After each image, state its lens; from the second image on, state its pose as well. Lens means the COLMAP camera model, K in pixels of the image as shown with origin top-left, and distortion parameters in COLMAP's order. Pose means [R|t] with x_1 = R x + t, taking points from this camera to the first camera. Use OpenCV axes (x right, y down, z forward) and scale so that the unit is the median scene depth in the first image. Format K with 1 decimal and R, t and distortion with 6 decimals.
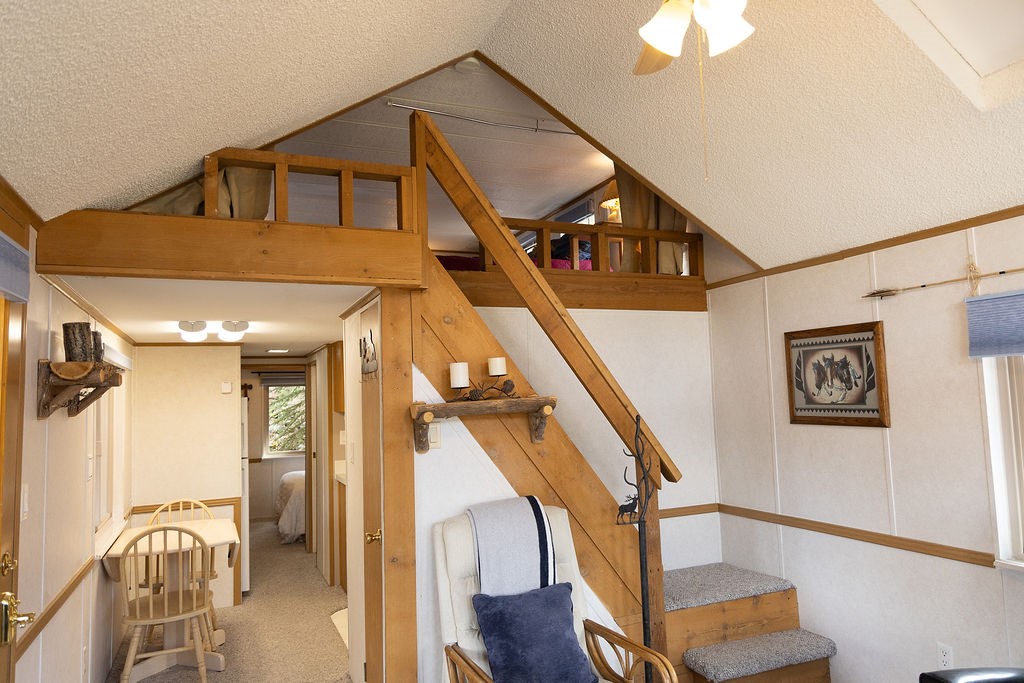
lens RADIAL K [[686.2, 0, 514.5], [0, 686.2, 343.9], [0, 0, 1]] dist [0.005817, -0.002632]
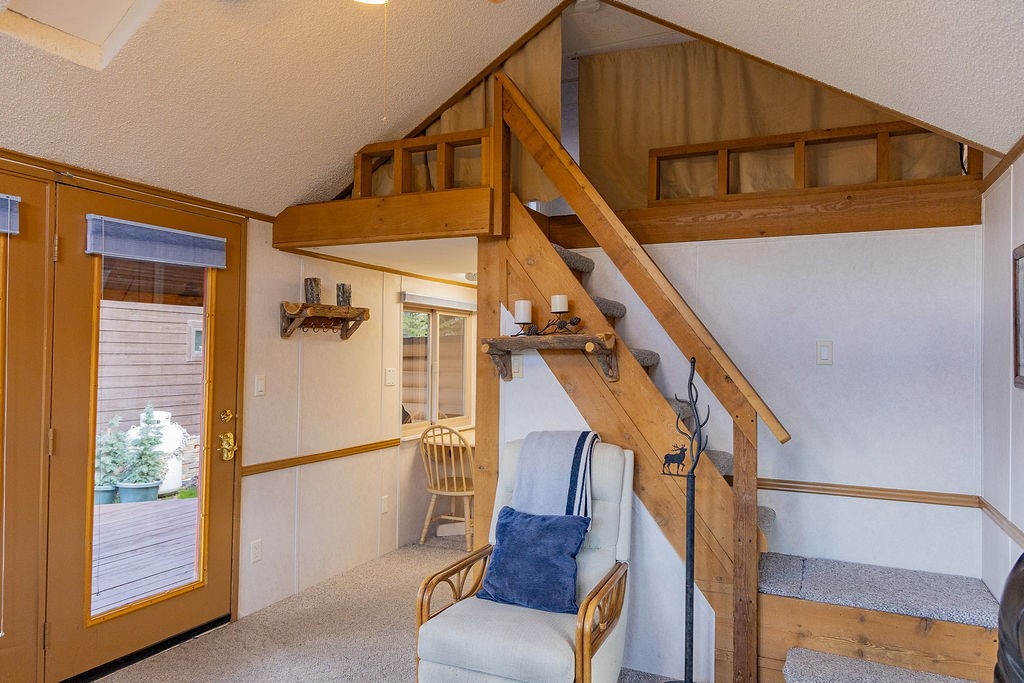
lens RADIAL K [[688.4, 0, 513.0], [0, 688.4, 346.5], [0, 0, 1]] dist [0.001574, 0.000646]
pose [[0.663140, 0.033254, -0.747756, 0.644395], [0.024058, 0.997549, 0.065699, 0.024442], [0.748108, -0.061558, 0.660715, 0.228859]]
